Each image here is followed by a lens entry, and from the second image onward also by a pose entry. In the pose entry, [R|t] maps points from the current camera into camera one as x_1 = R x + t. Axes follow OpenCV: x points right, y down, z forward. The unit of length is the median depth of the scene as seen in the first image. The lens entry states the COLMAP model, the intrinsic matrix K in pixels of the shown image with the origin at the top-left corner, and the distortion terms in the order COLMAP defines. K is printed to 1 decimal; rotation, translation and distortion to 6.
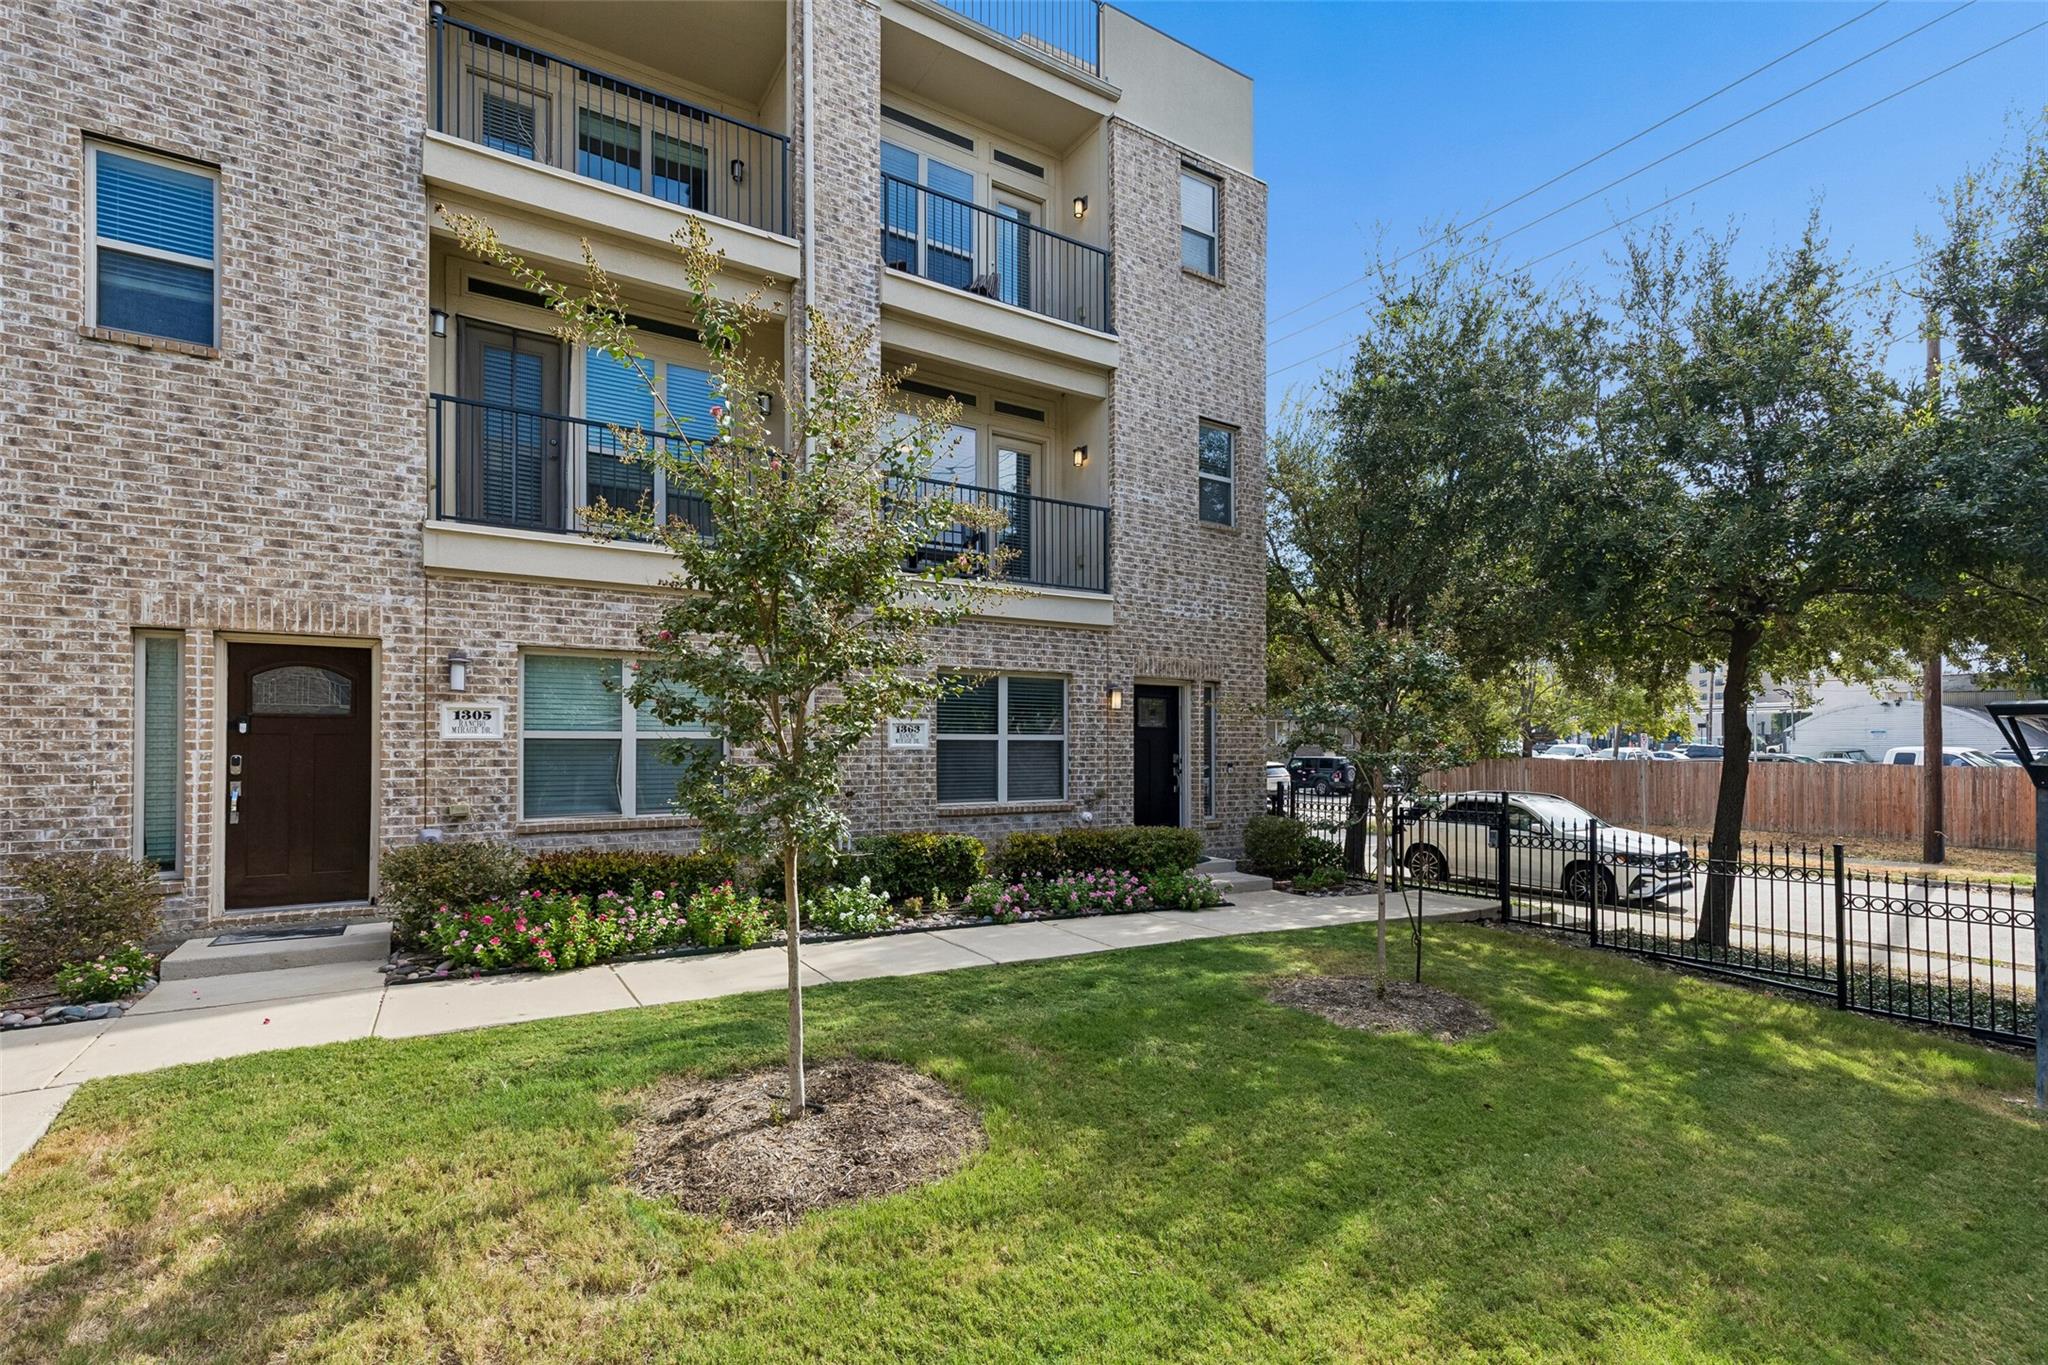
lens RADIAL K [[910.0, 0, 1024.7], [0, 910.0, 751.1], [0, 0, 1]] dist [0.000819, -0.000163]
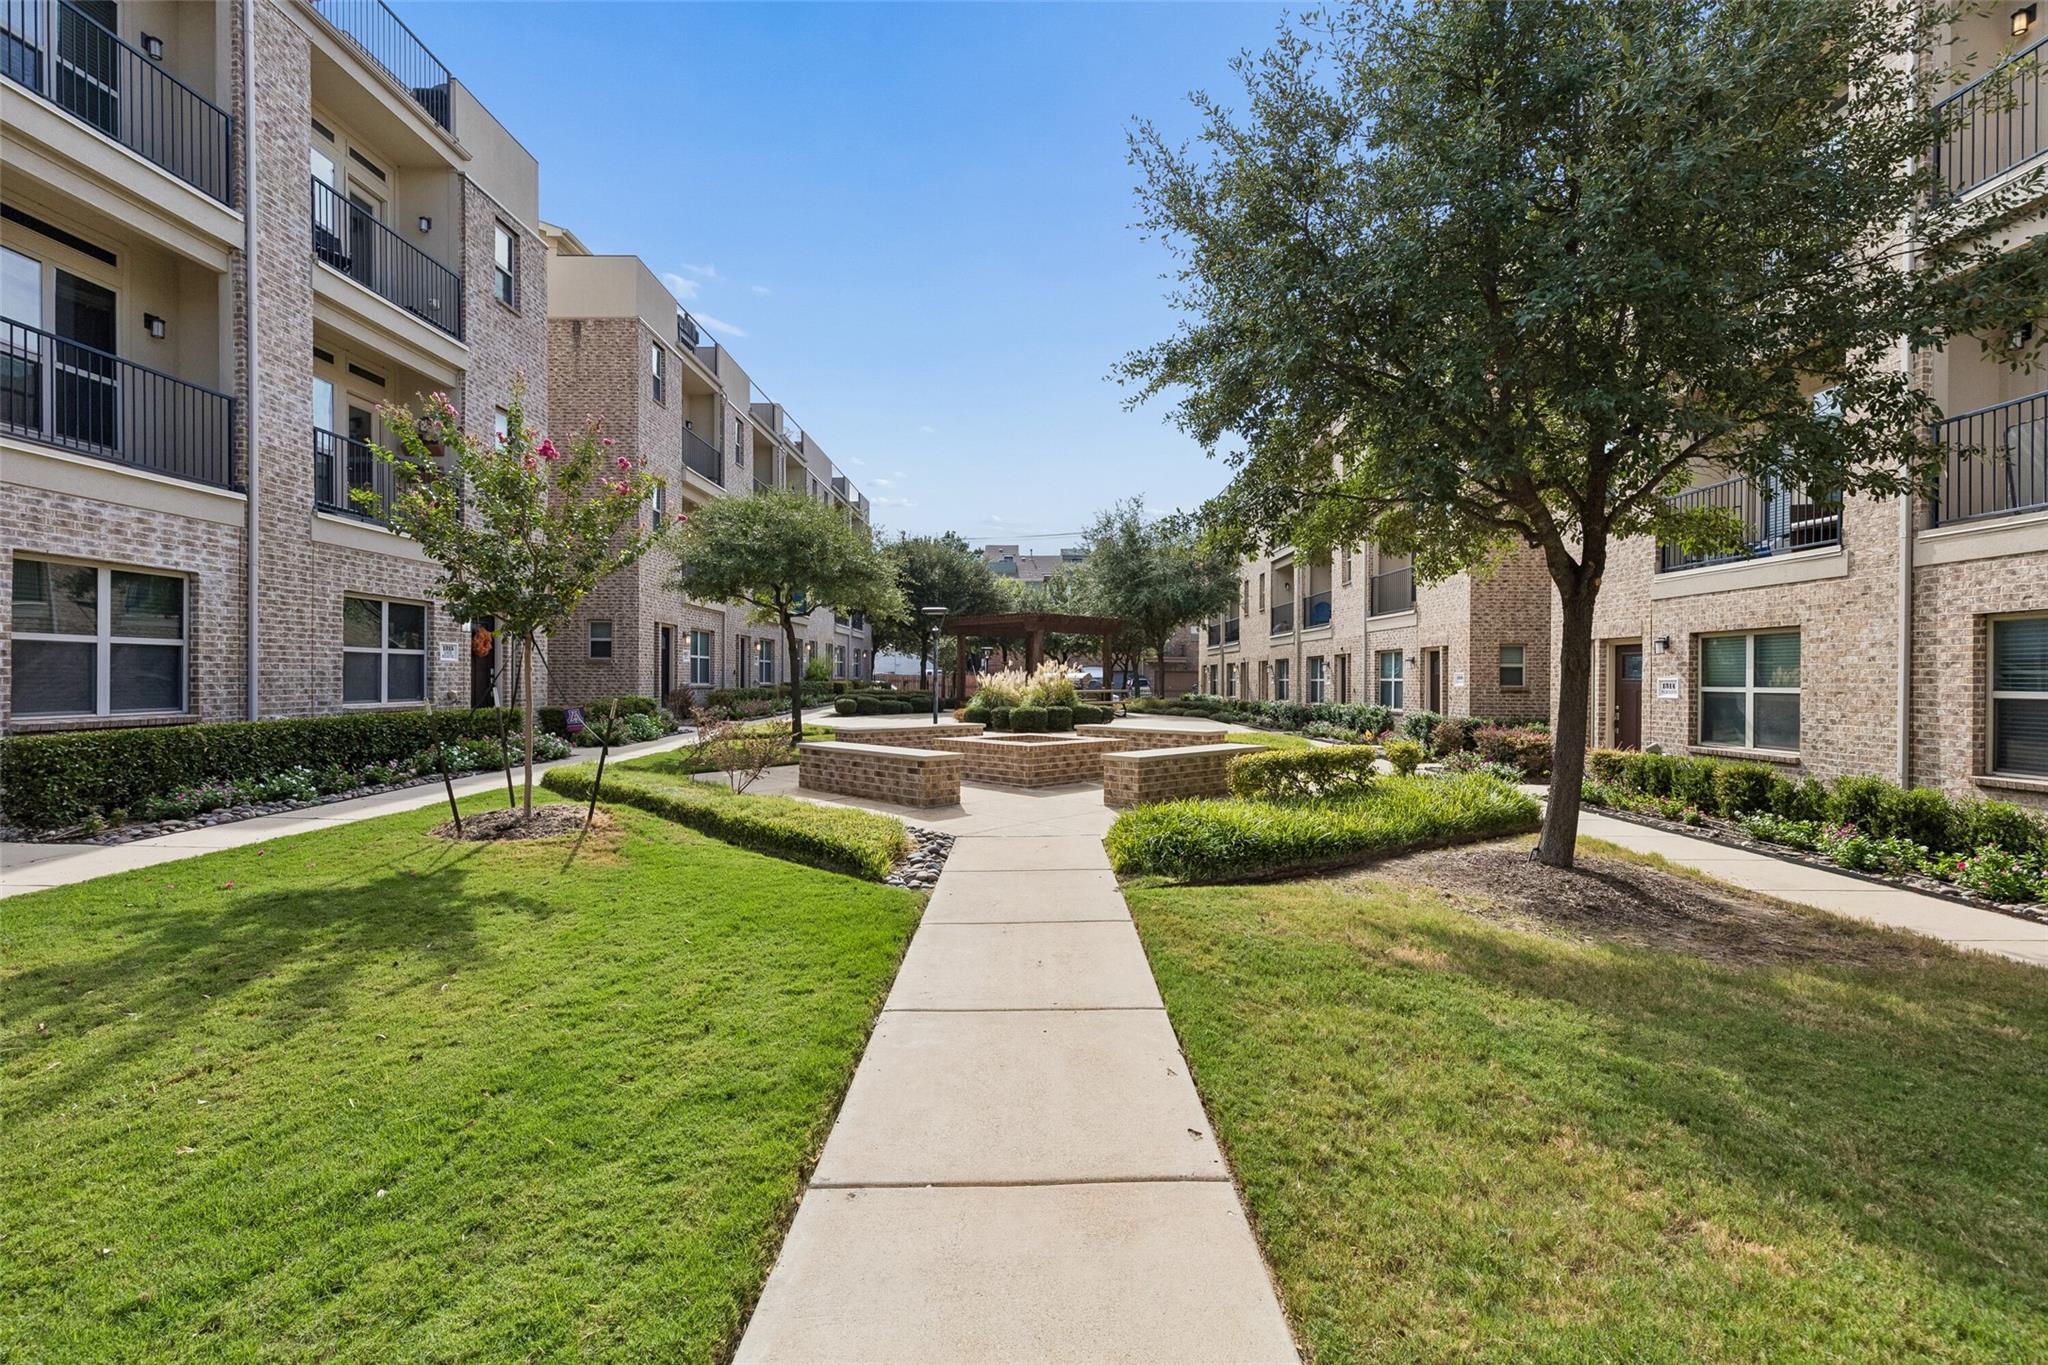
lens RADIAL K [[919.9, 0, 1024.2], [0, 919.9, 676.8], [0, 0, 1]] dist [0.011252, -0.000393]
pose [[0.508488, -0.002728, 0.861065, -0.573415], [-0.014208, 0.999832, 0.011557, -0.005290], [-0.860952, -0.018111, 0.508364, -0.338688]]
